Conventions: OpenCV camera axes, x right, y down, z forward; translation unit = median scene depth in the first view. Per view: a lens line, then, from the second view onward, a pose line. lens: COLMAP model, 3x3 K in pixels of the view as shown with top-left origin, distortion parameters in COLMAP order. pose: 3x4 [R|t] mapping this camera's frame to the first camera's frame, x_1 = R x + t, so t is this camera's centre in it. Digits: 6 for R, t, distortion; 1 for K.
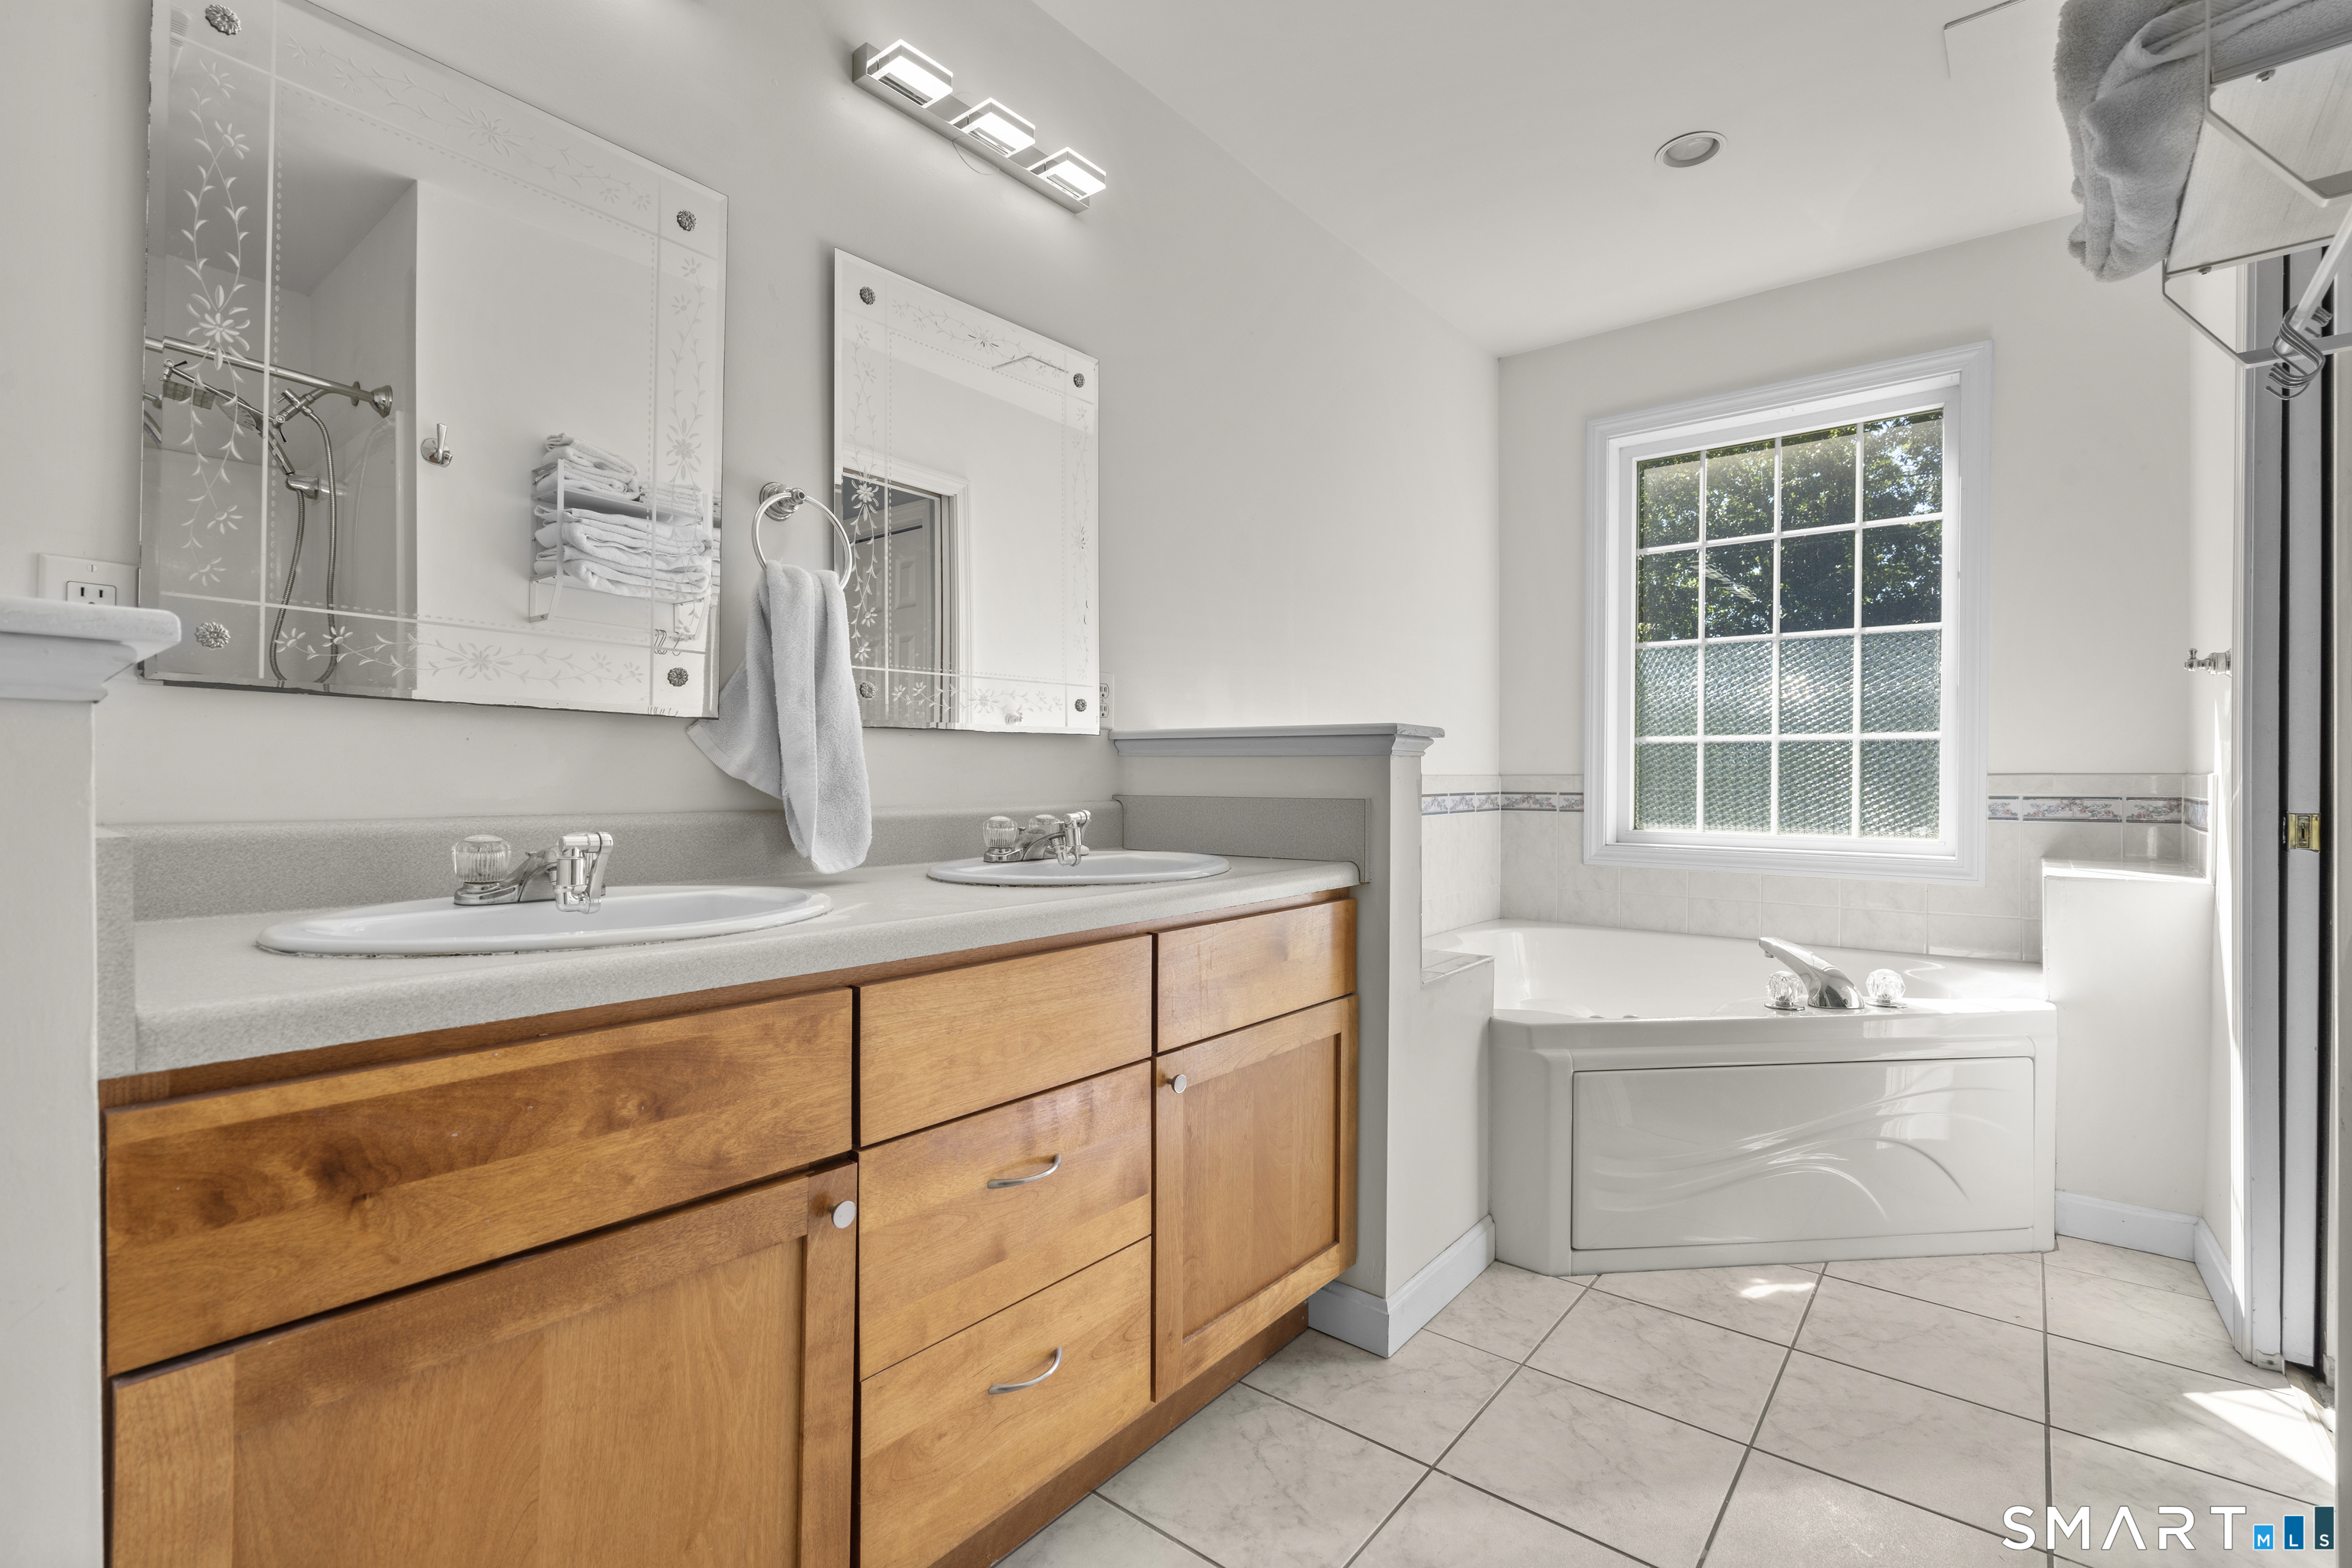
lens RADIAL K [[1053.2, 0, 1180.6], [0, 1053.2, 785.5], [0, 0, 1]] dist [-0.011658, 0.006752]
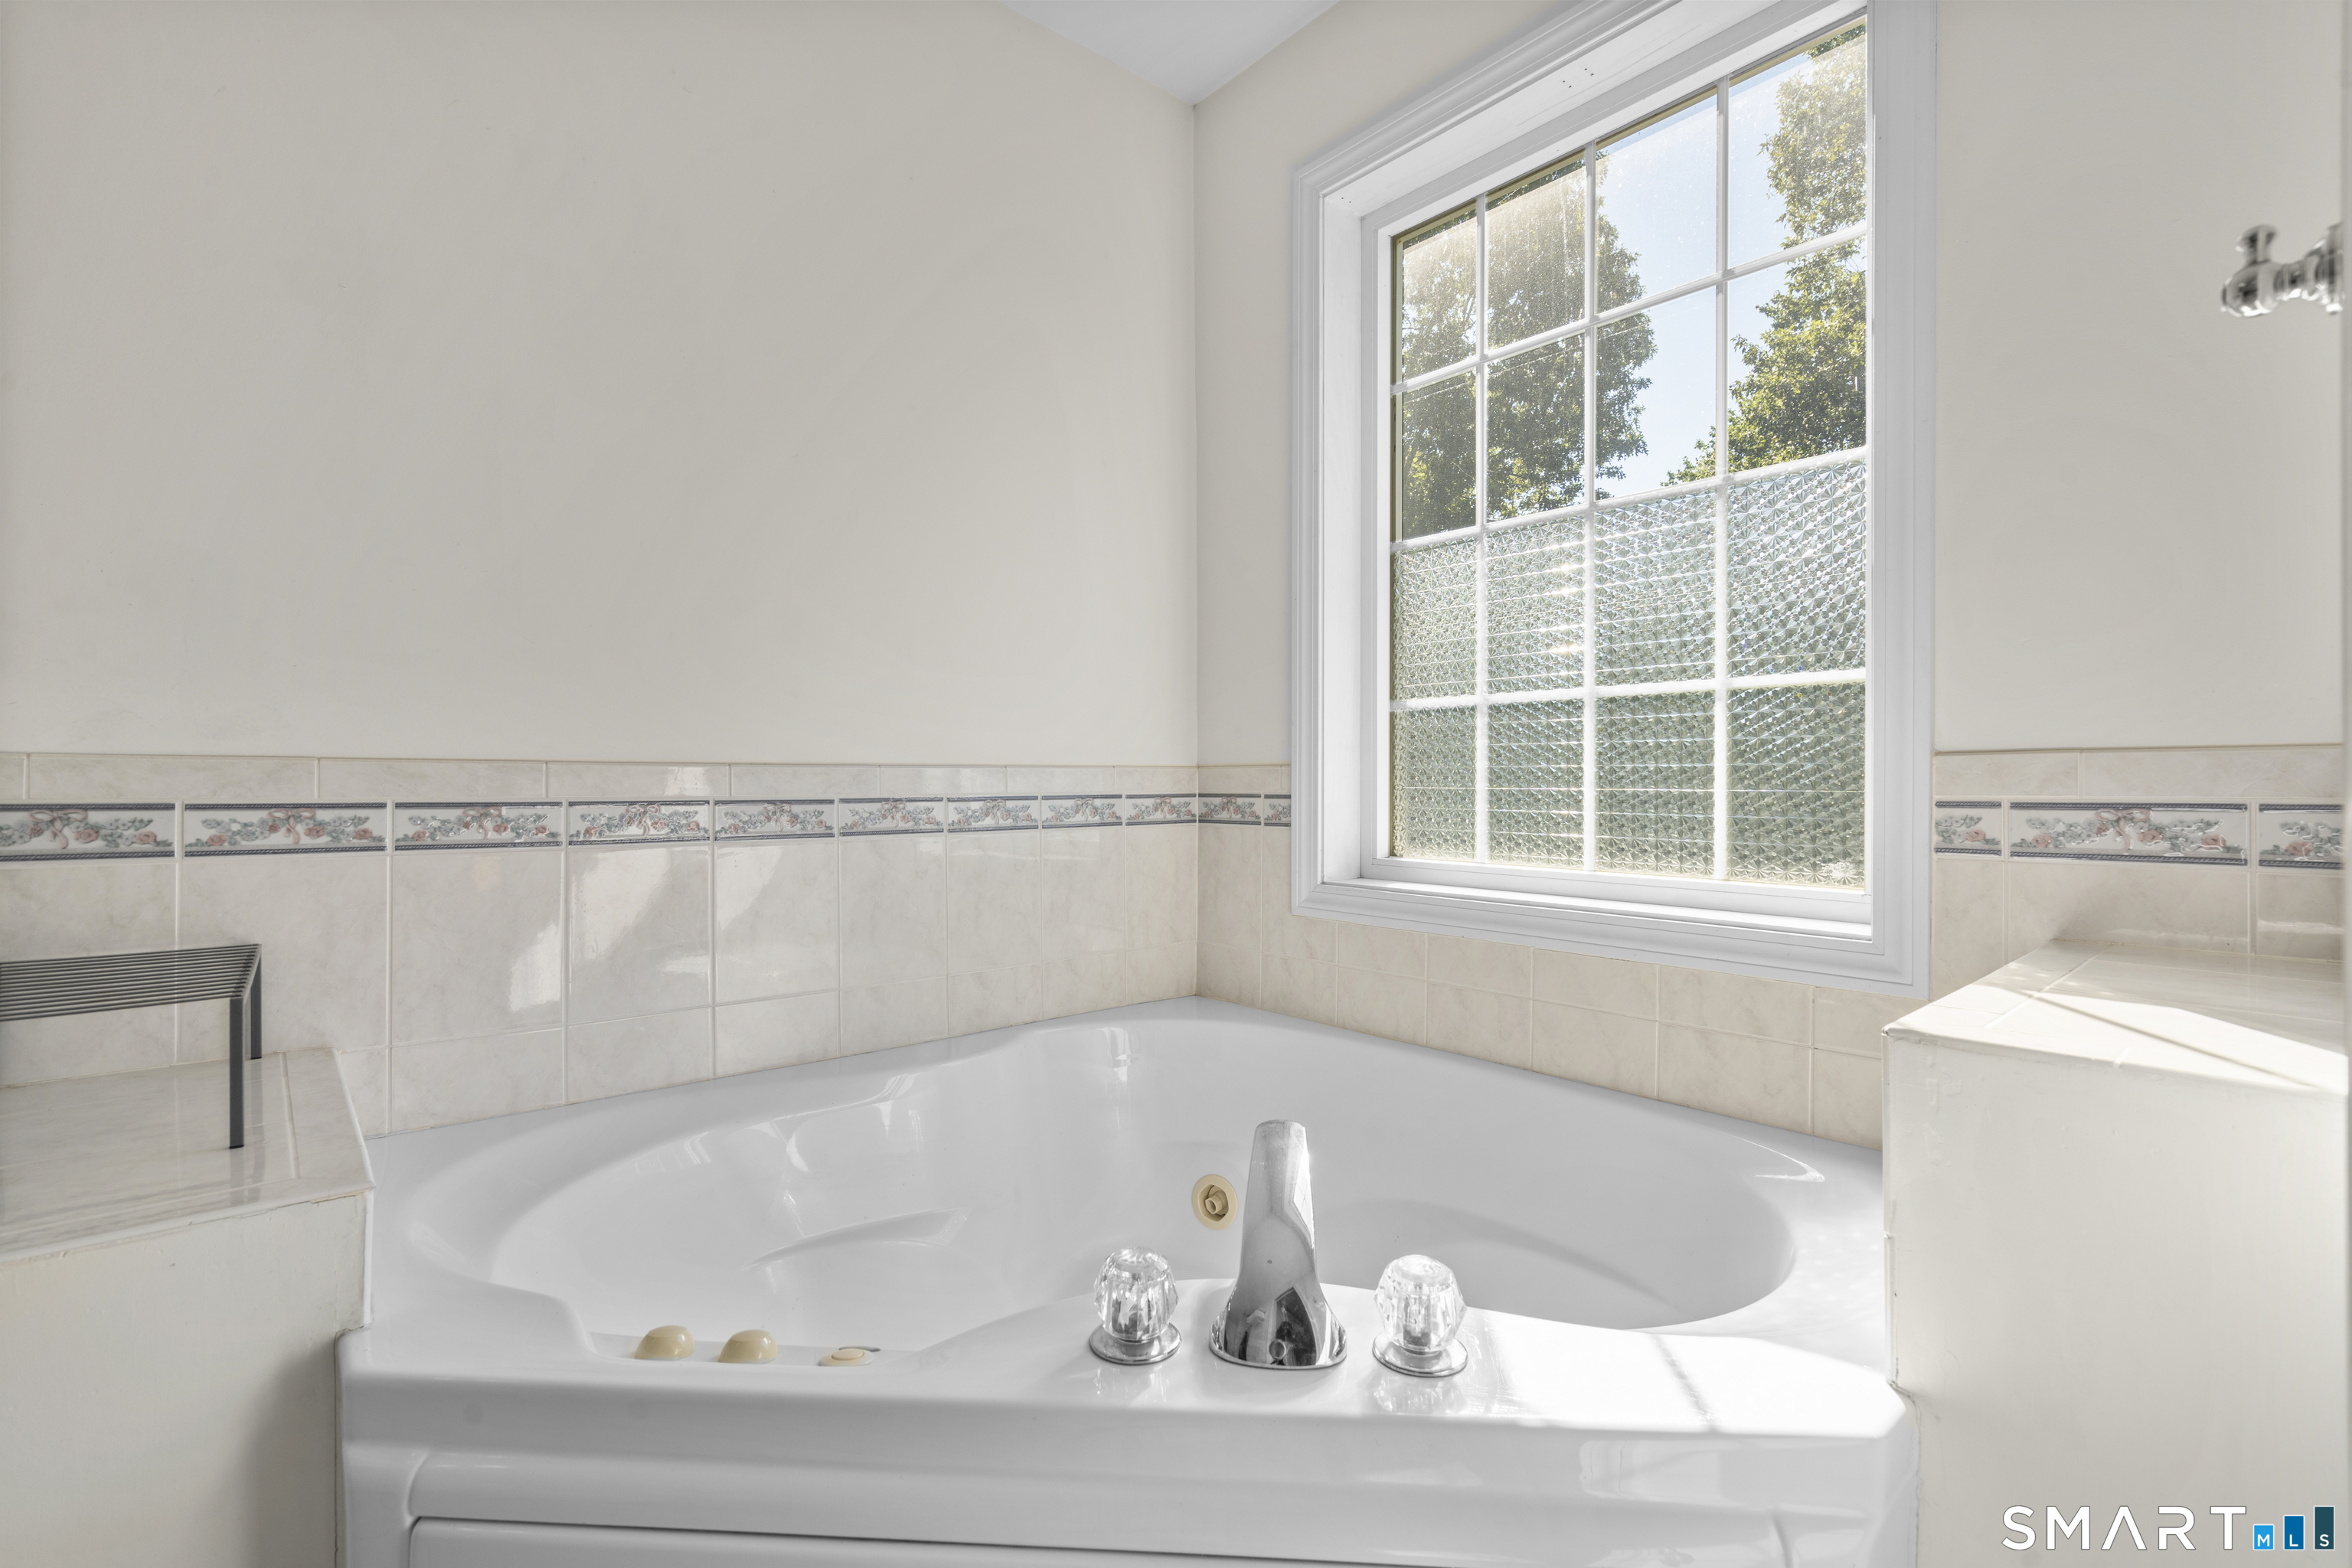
lens RADIAL K [[1053.2, 0, 1180.6], [0, 1053.2, 785.5], [0, 0, 1]] dist [-0.011658, 0.006752]
pose [[0.983374, -0.002955, -0.181568, 0.436664], [0.002509, 0.999993, -0.002686, 0.003175], [0.181574, 0.002186, 0.983375, 0.406143]]
